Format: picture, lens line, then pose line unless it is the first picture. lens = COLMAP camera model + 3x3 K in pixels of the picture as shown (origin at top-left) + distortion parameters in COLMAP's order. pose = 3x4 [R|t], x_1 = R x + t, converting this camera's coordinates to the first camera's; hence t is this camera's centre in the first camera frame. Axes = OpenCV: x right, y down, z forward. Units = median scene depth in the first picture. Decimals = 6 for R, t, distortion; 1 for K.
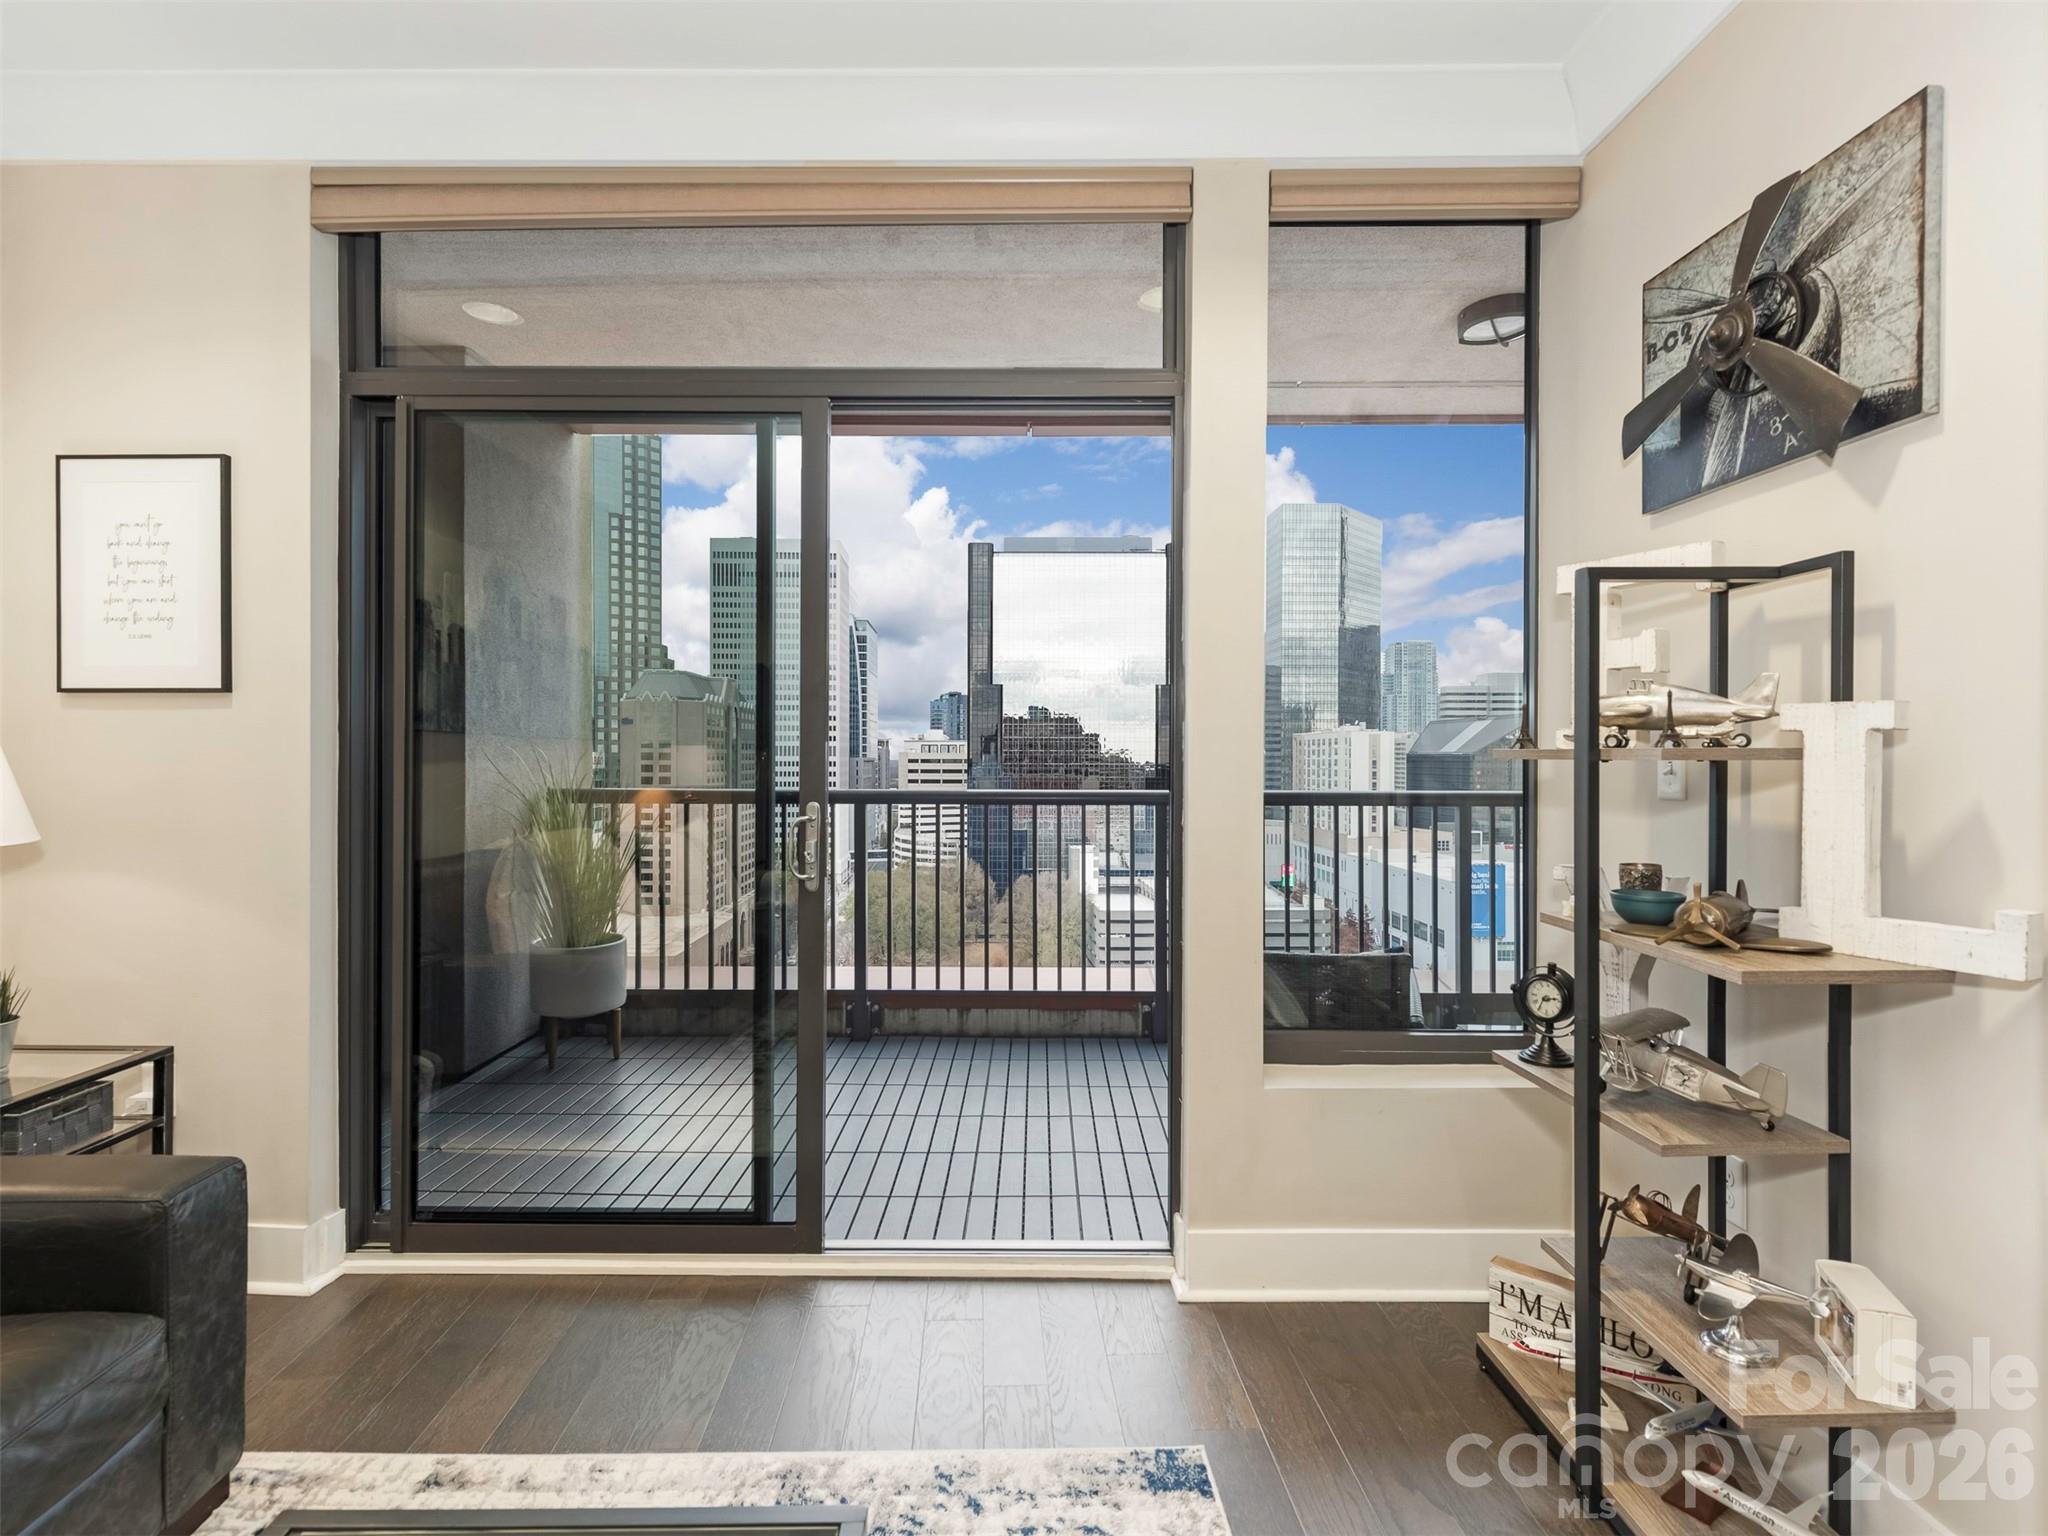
lens RADIAL K [[982.0, 0, 1028.0], [0, 982.0, 761.3], [0, 0, 1]] dist [0.011384, -0.002558]
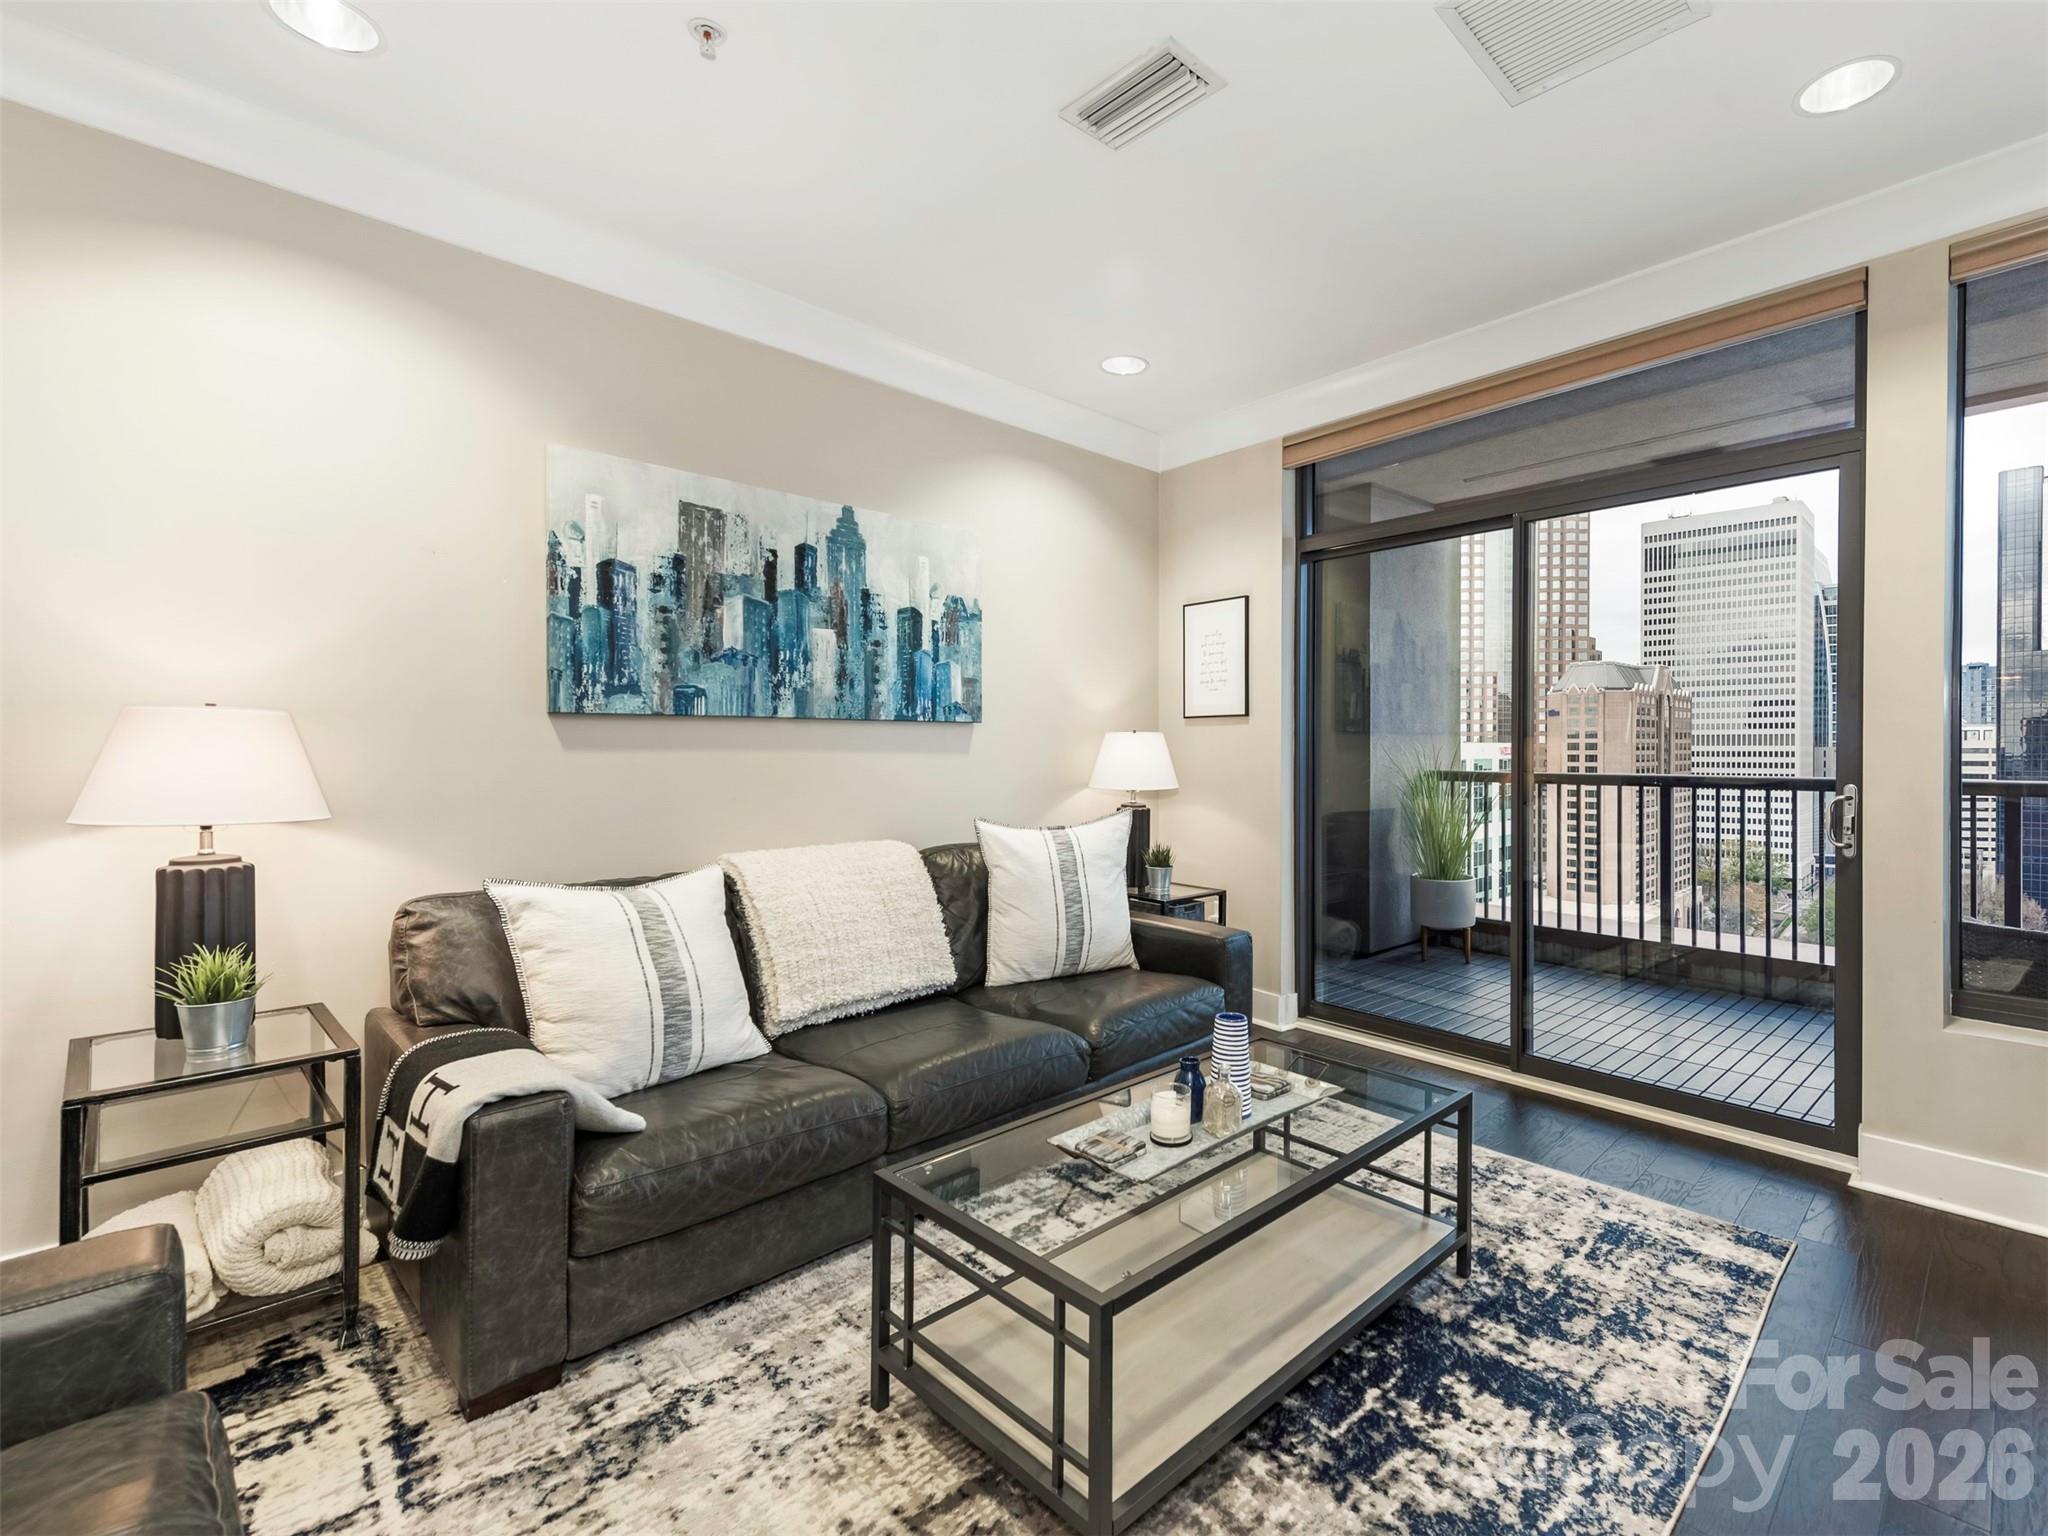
lens RADIAL K [[947.5, 0, 1022.0], [0, 947.5, 754.9], [0, 0, 1]] dist [-0.016233, -0.000611]
pose [[0.604686, 0.003514, -0.796456, 0.269381], [-0.000378, 0.999991, 0.004124, -0.000089], [0.796464, -0.002192, 0.604682, -0.318890]]
